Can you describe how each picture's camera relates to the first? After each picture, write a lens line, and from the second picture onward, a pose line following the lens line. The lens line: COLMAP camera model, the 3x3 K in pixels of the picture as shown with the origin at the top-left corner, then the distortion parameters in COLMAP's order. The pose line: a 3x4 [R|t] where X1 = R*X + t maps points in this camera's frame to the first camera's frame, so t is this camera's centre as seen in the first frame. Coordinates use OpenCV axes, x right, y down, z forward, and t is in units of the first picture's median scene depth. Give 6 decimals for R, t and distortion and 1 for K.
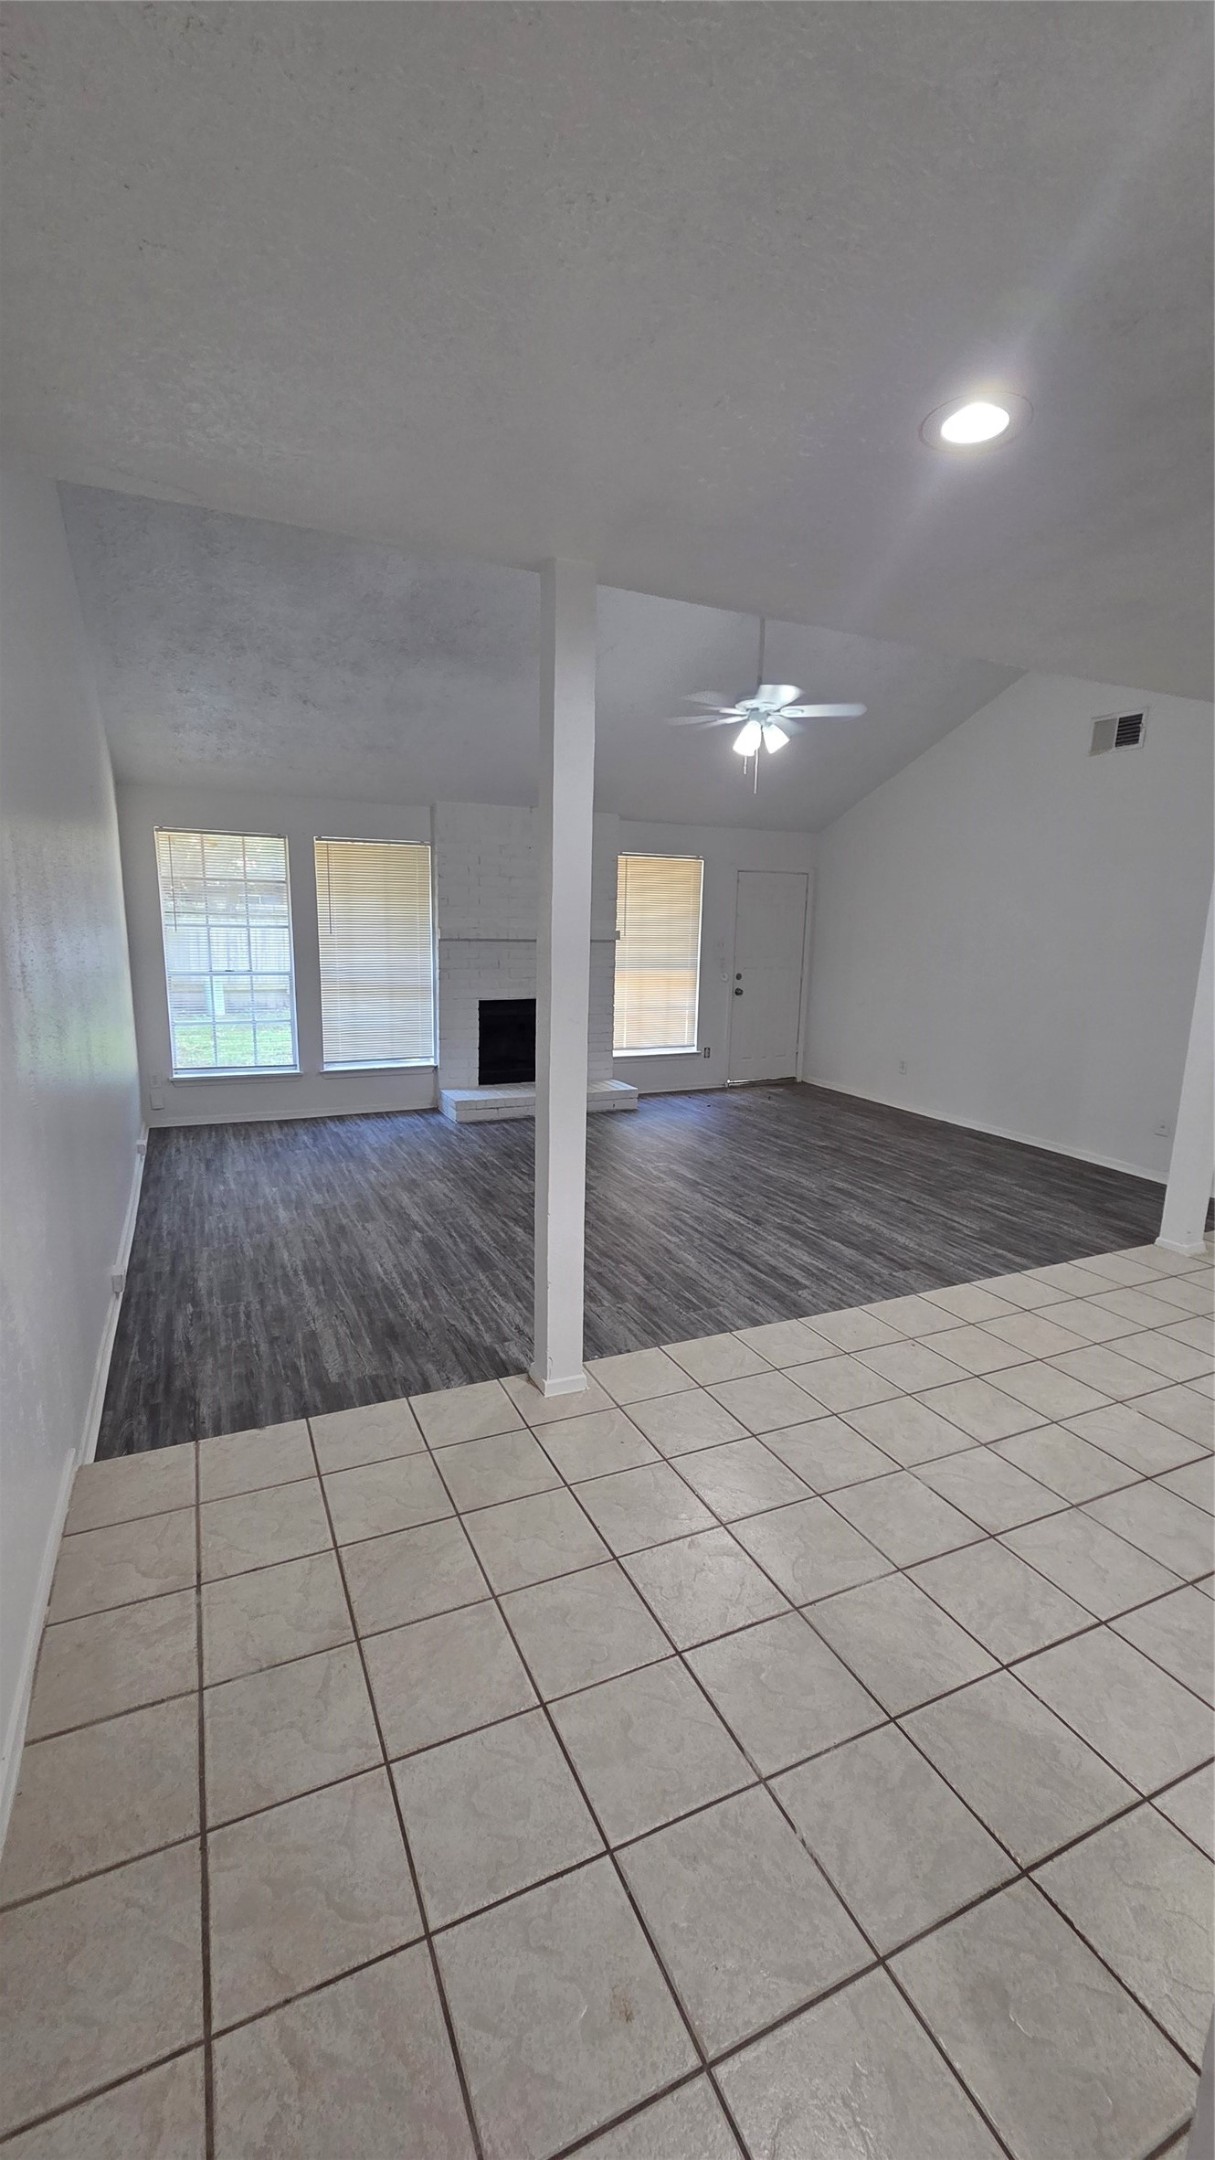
lens RADIAL K [[885.0, 0, 604.0], [0, 885.0, 1085.4], [0, 0, 1]] dist [0.006923, -0.000239]
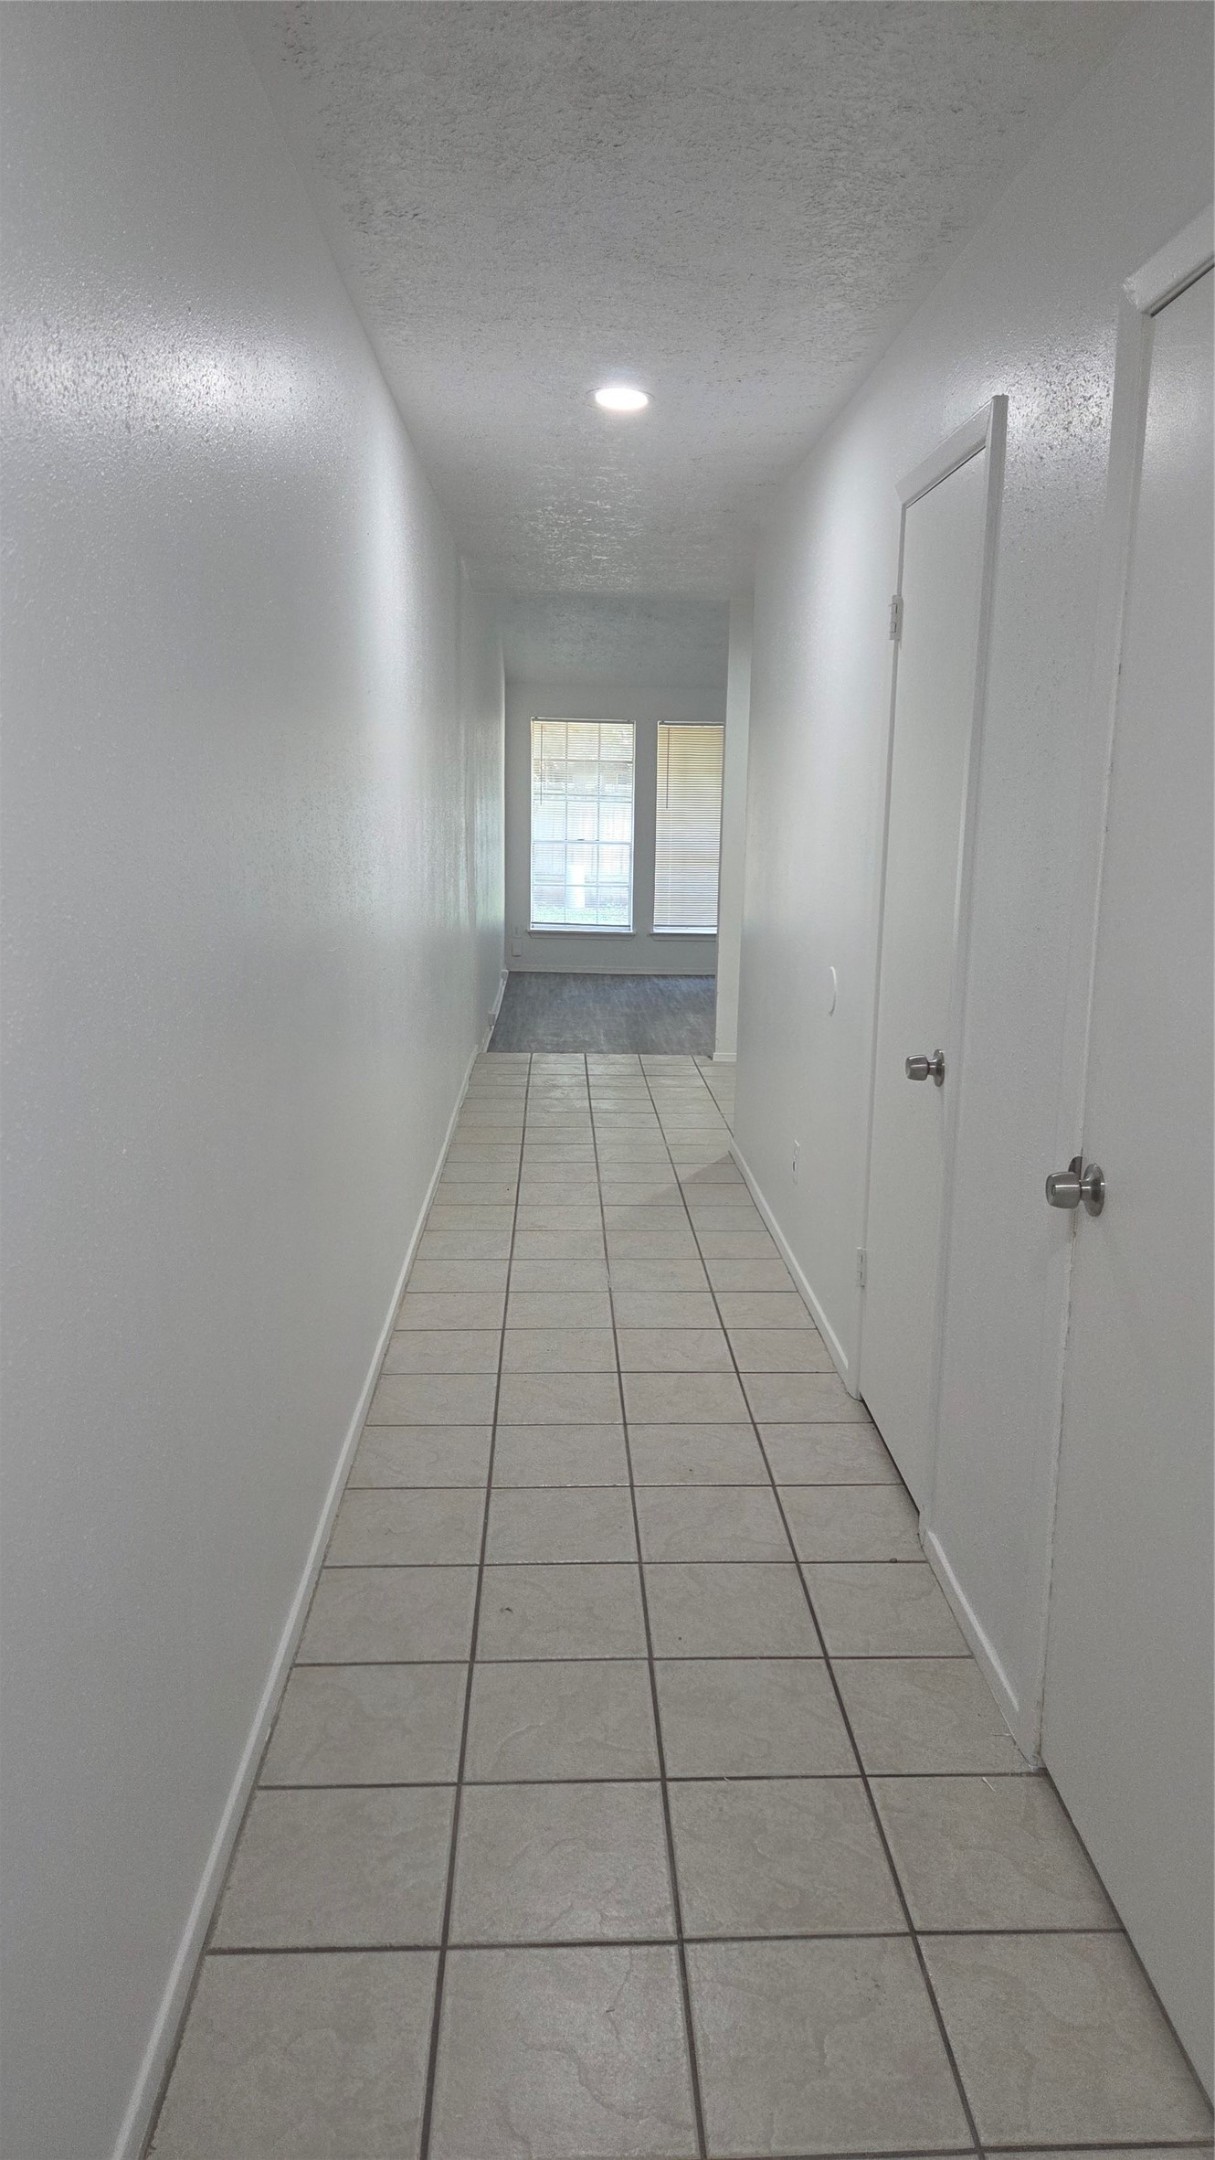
lens RADIAL K [[1446.8, 0, 608.0], [0, 1446.8, 1079.7], [0, 0, 1]] dist [0.000560, 0.000035]
pose [[0.920930, 0.069862, -0.383415, 0.350560], [-0.070302, 0.997443, 0.012886, 0.153336], [0.383335, 0.015087, 0.923486, -0.713970]]
